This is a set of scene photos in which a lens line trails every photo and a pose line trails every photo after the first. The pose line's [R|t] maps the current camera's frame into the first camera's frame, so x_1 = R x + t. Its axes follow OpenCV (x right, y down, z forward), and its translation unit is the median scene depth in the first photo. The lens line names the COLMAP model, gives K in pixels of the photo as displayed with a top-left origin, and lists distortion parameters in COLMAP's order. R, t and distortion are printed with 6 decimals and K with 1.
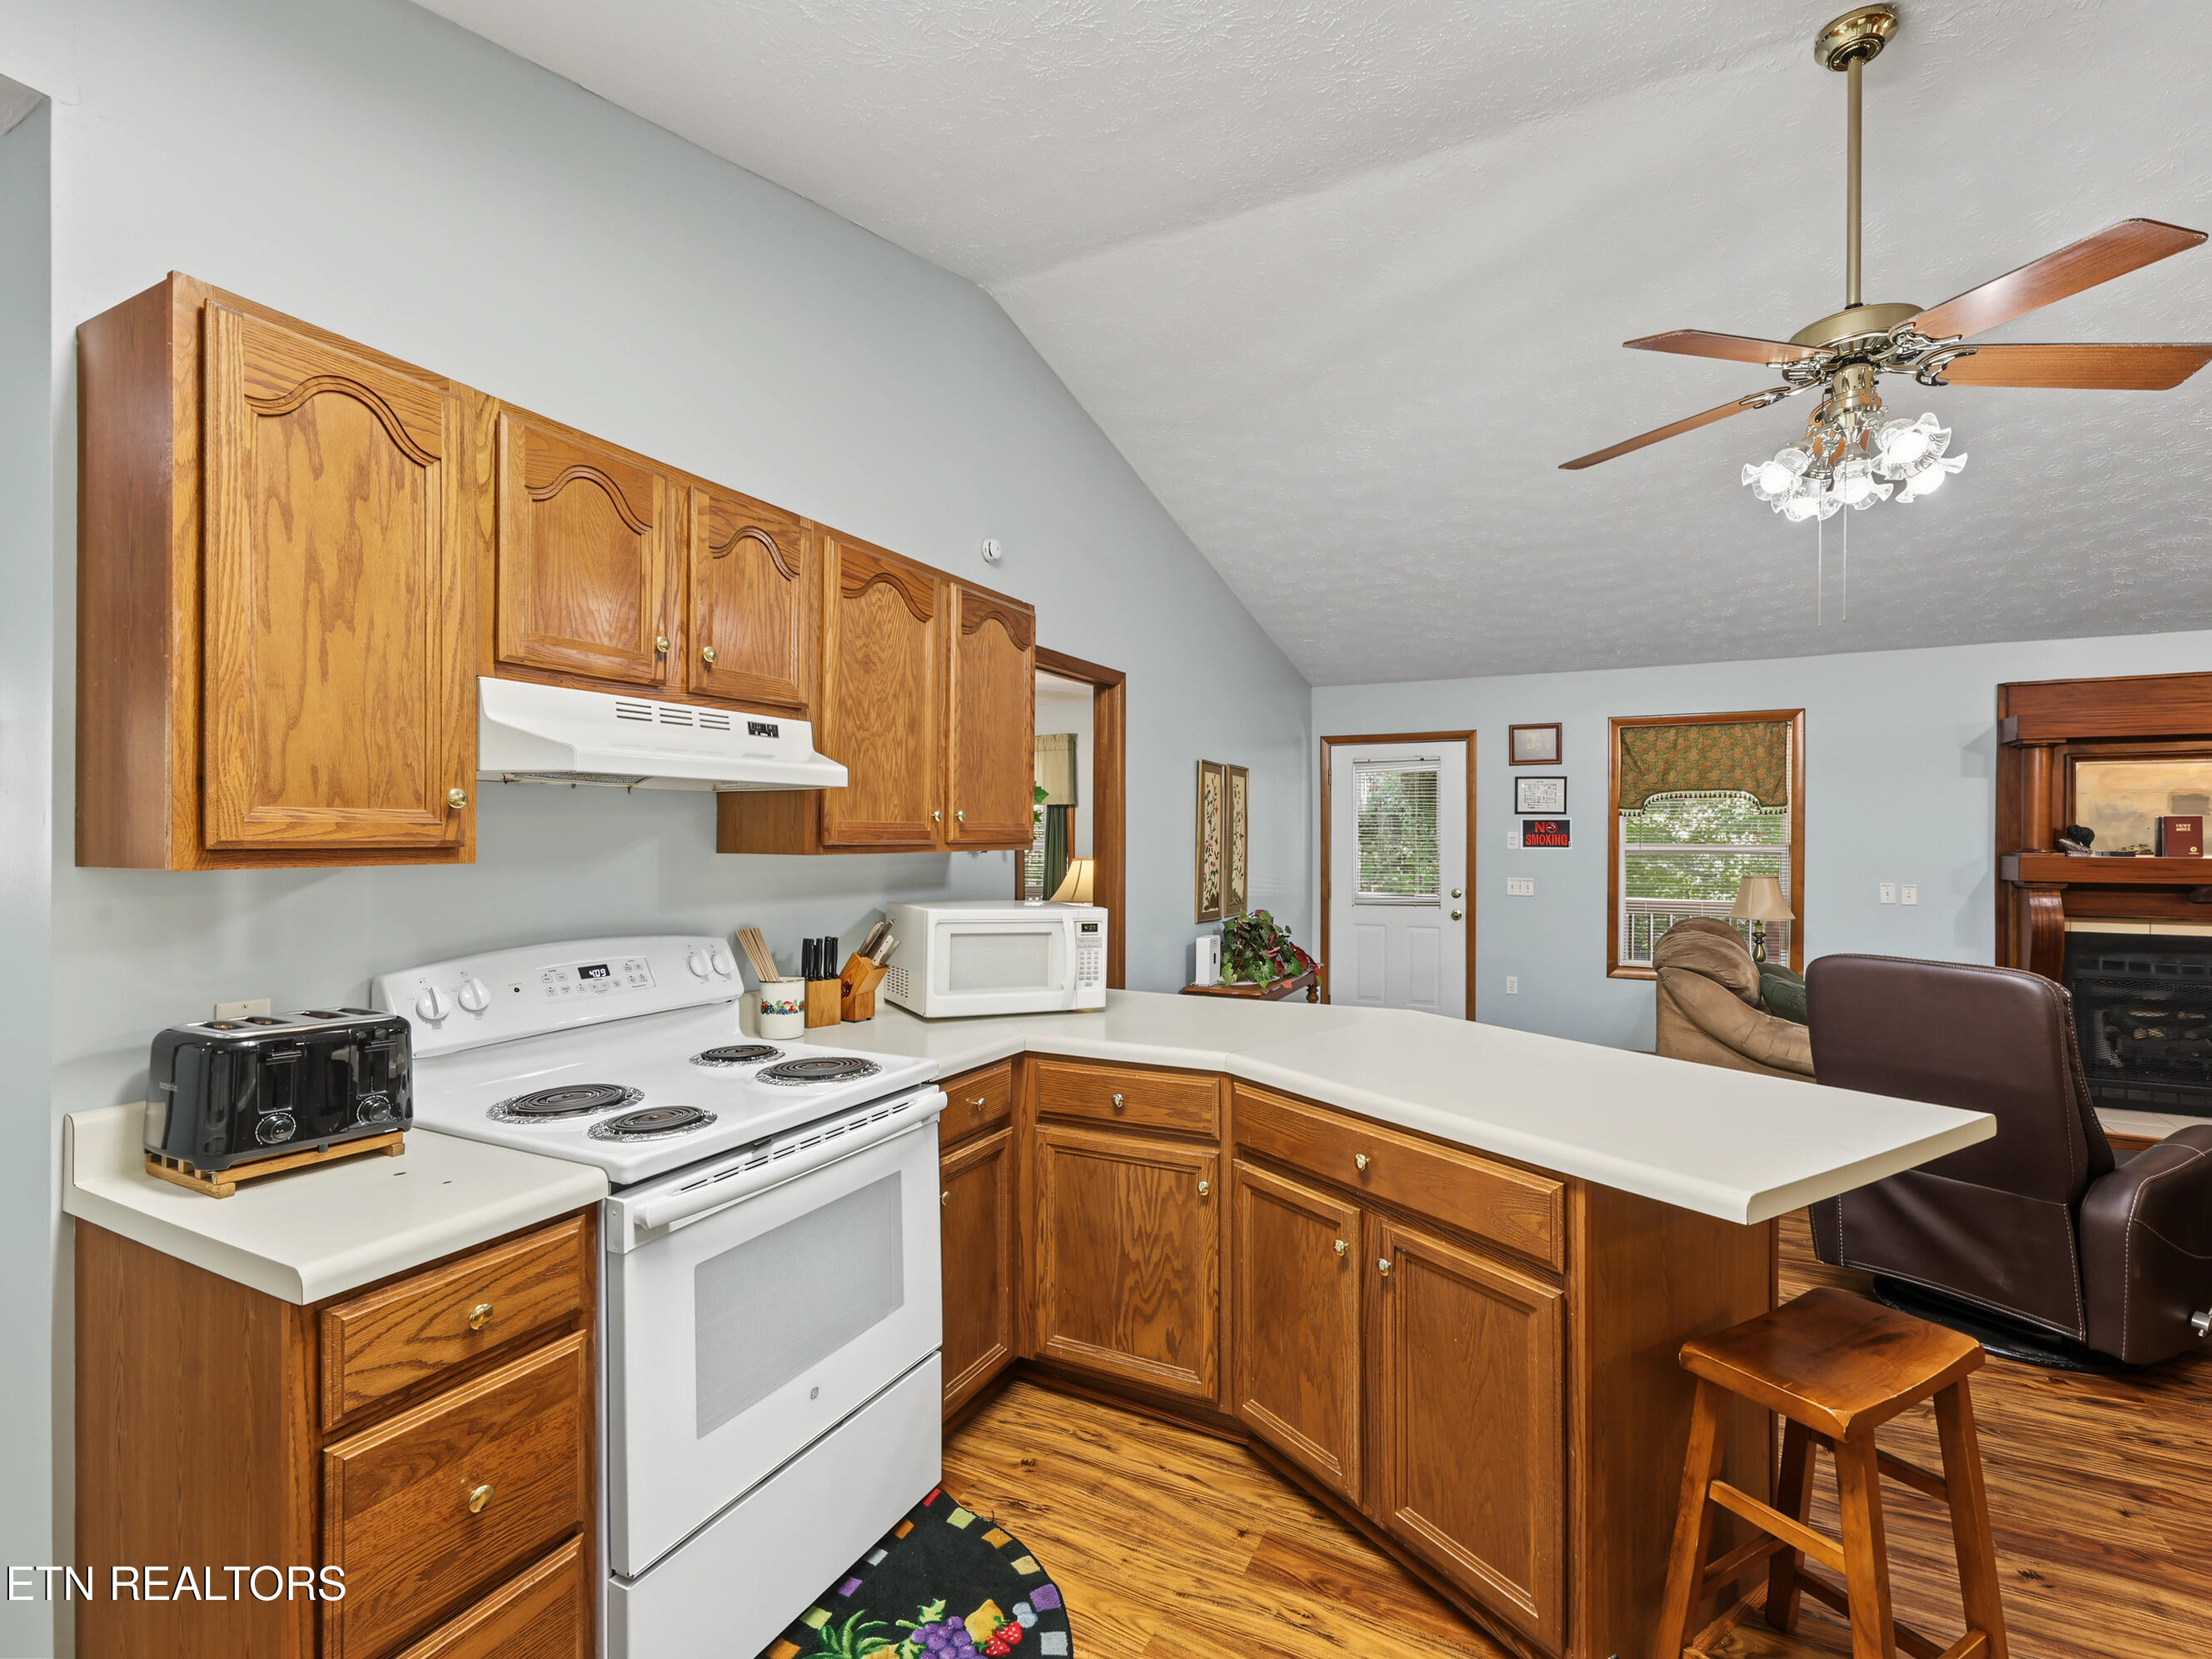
lens RADIAL K [[1005.0, 0, 1103.7], [0, 1005.0, 838.0], [0, 0, 1]] dist [-0.001745, -0.000915]
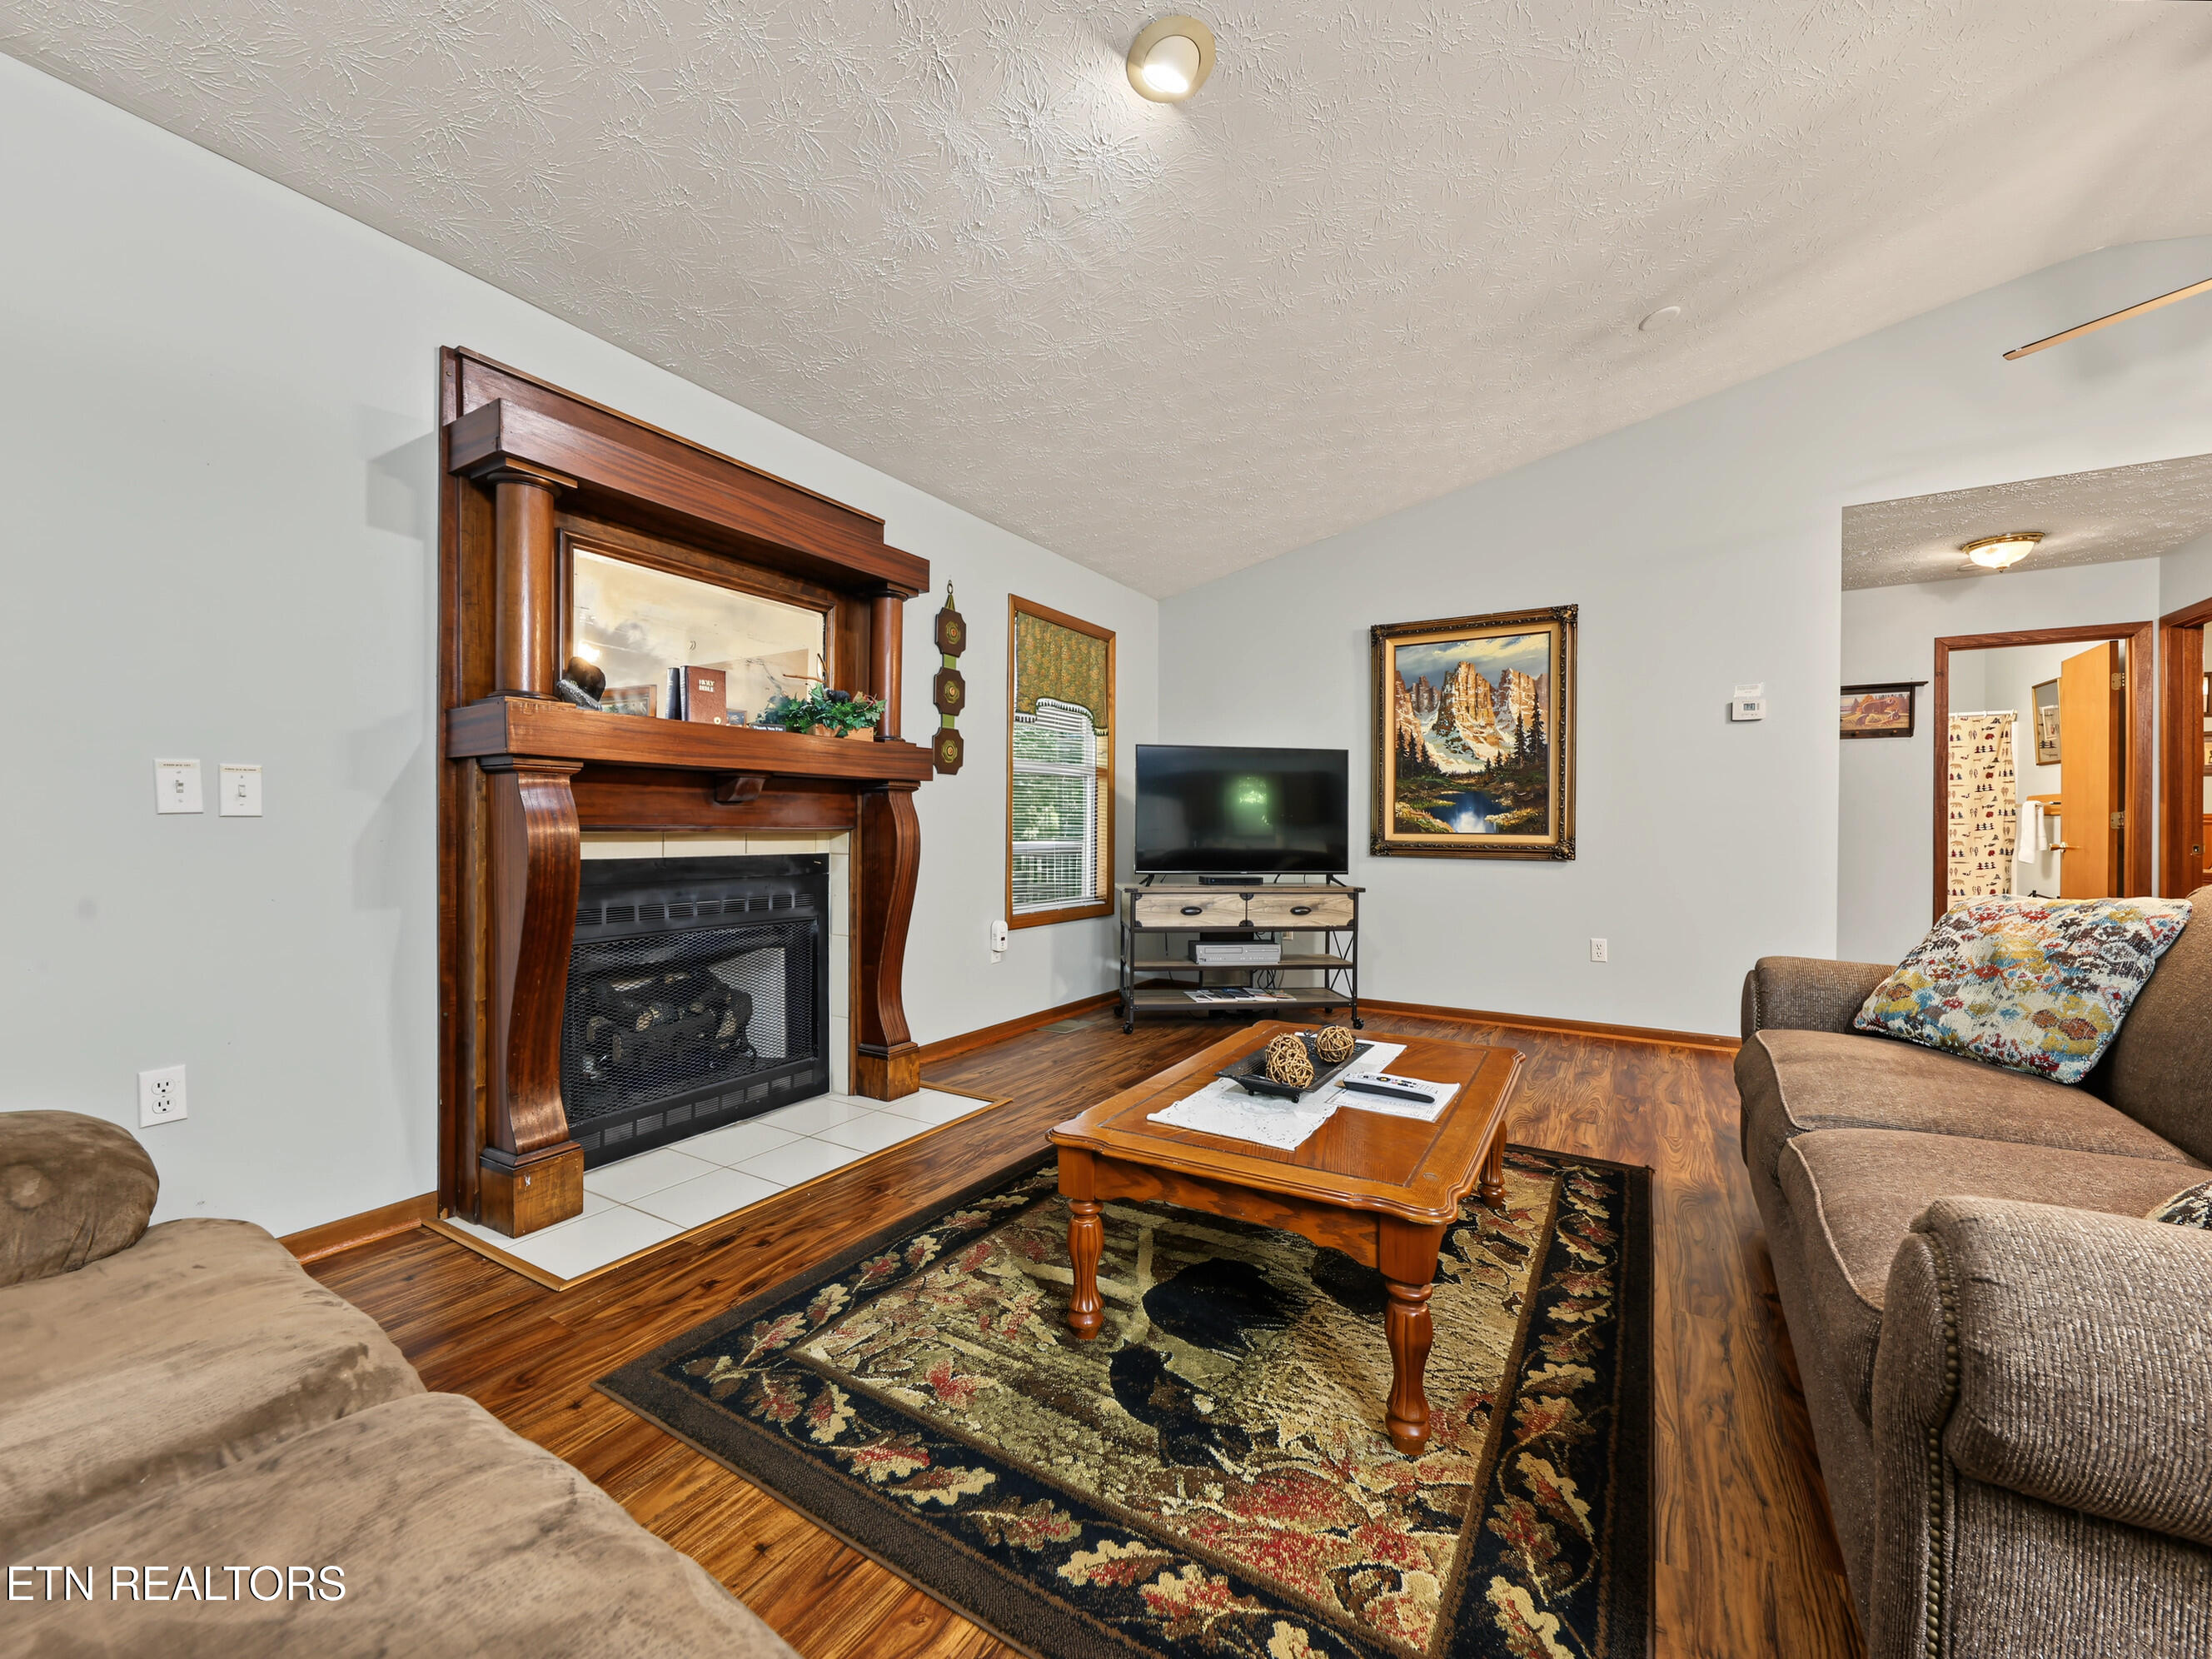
lens RADIAL K [[883.4, 0, 1096.5], [0, 883.4, 823.2], [0, 0, 1]] dist [-0.007485, 0.003489]
pose [[0.072423, 0.003603, 0.997368, 1.236079], [0.000877, 0.999993, -0.003676, 0.181967], [-0.997374, 0.001141, 0.072419, 1.639604]]
